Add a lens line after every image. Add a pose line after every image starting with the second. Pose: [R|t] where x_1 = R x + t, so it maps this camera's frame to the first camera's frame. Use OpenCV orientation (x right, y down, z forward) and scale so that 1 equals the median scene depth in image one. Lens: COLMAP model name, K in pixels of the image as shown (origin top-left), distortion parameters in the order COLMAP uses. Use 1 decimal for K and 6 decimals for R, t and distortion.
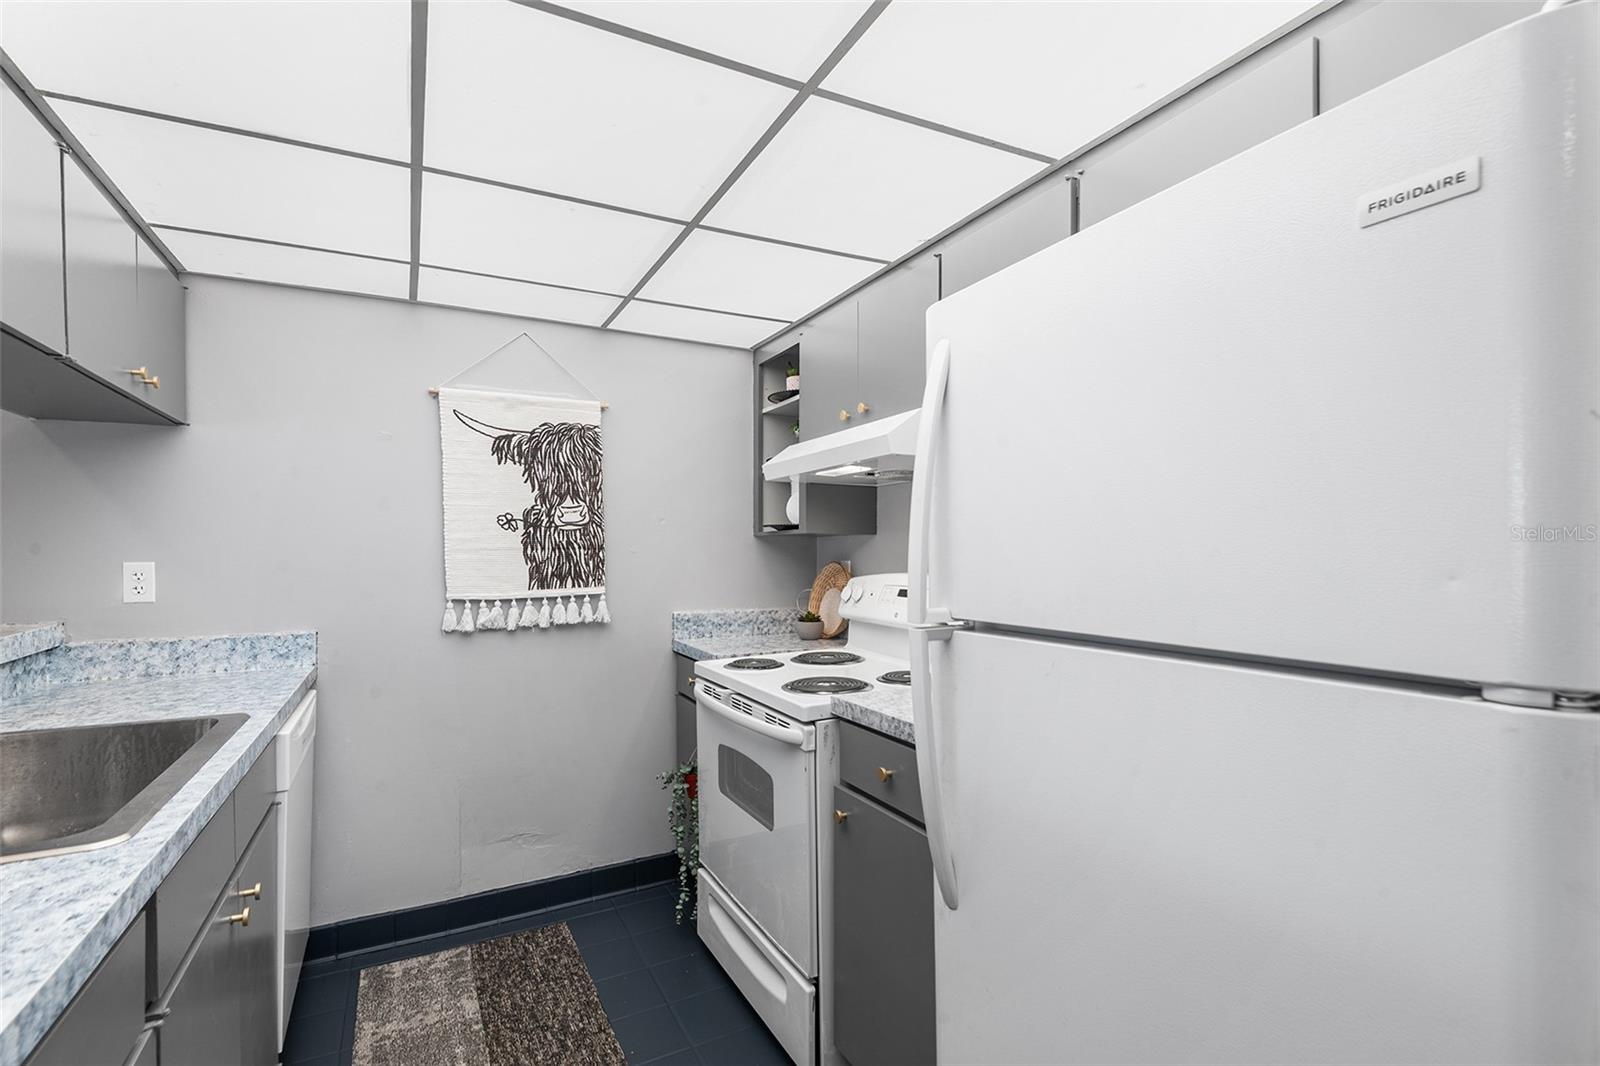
lens RADIAL K [[736.7, 0, 795.7], [0, 736.7, 554.3], [0, 0, 1]] dist [0.025948, -0.021233]
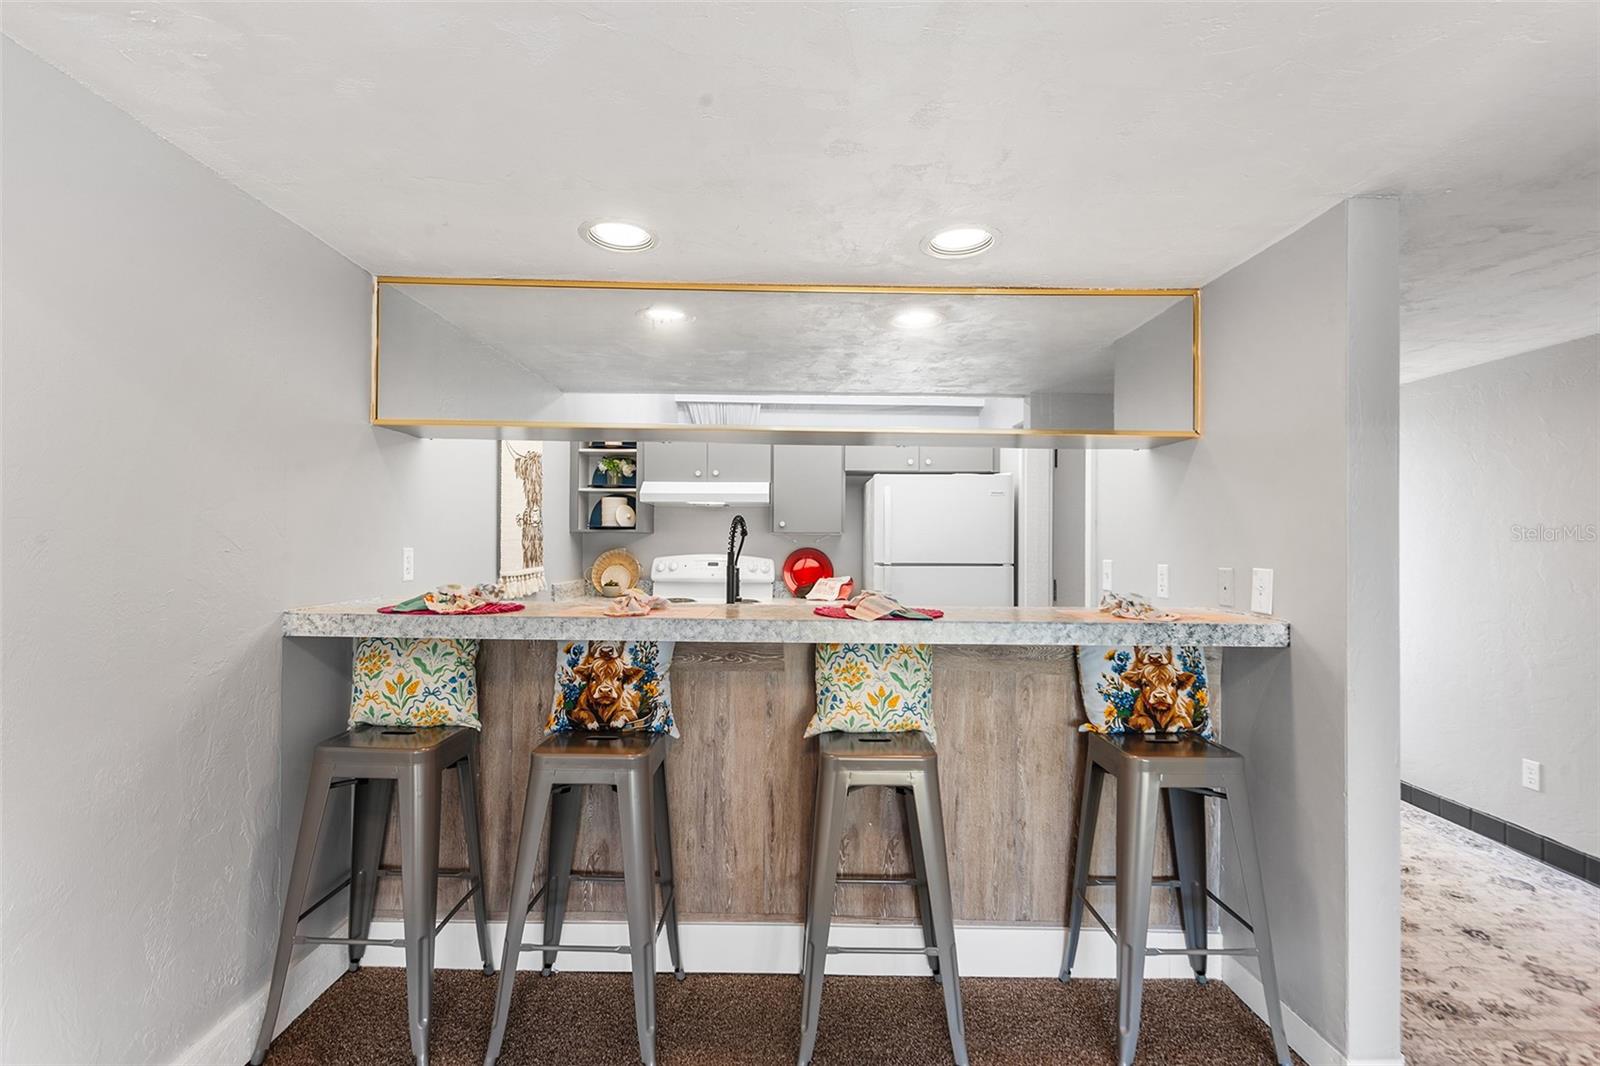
lens RADIAL K [[734.2, 0, 797.1], [0, 734.2, 553.6], [0, 0, 1]] dist [0.035097, -0.028261]
pose [[0.455416, 0.001761, 0.890277, -1.427585], [0.003378, 0.999987, -0.003706, 0.028024], [-0.890273, 0.004695, 0.455404, -0.122151]]
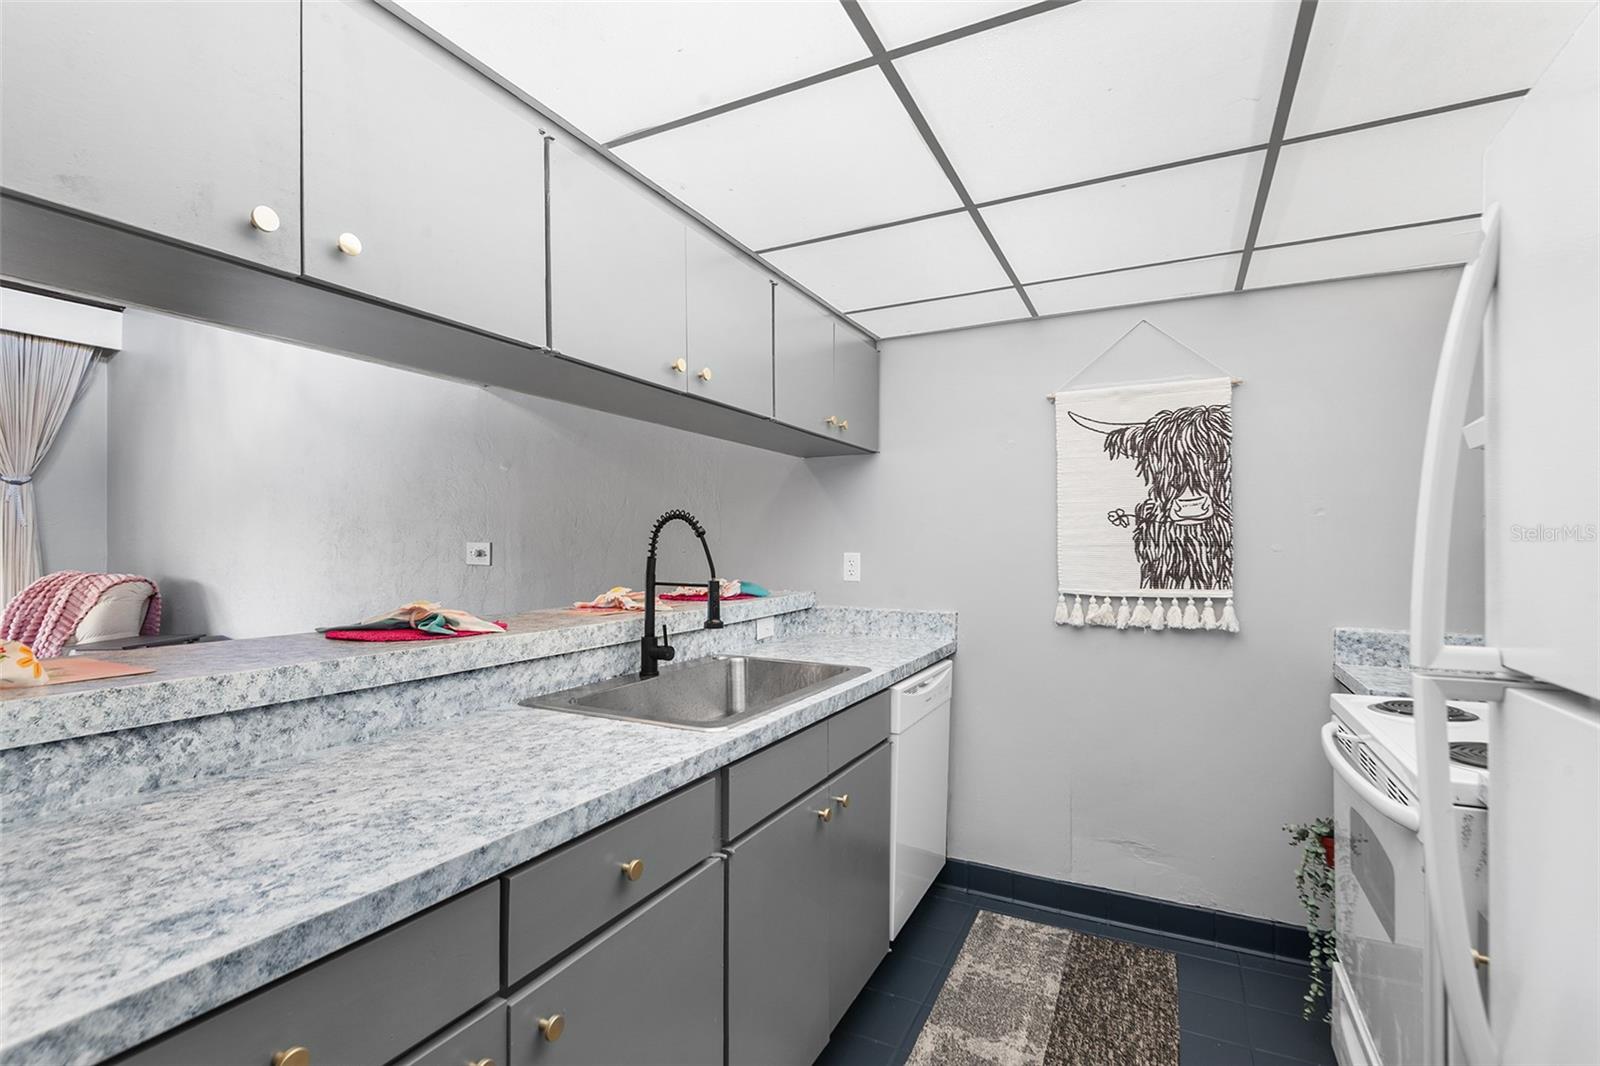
lens RADIAL K [[735.7, 0, 792.8], [0, 735.7, 545.4], [0, 0, 1]] dist [0.035166, -0.029142]
pose [[0.578227, 0.008466, -0.815832, 0.163695], [-0.013206, 0.999912, 0.001017, -0.002529], [0.815769, 0.010186, 0.578288, 0.082531]]
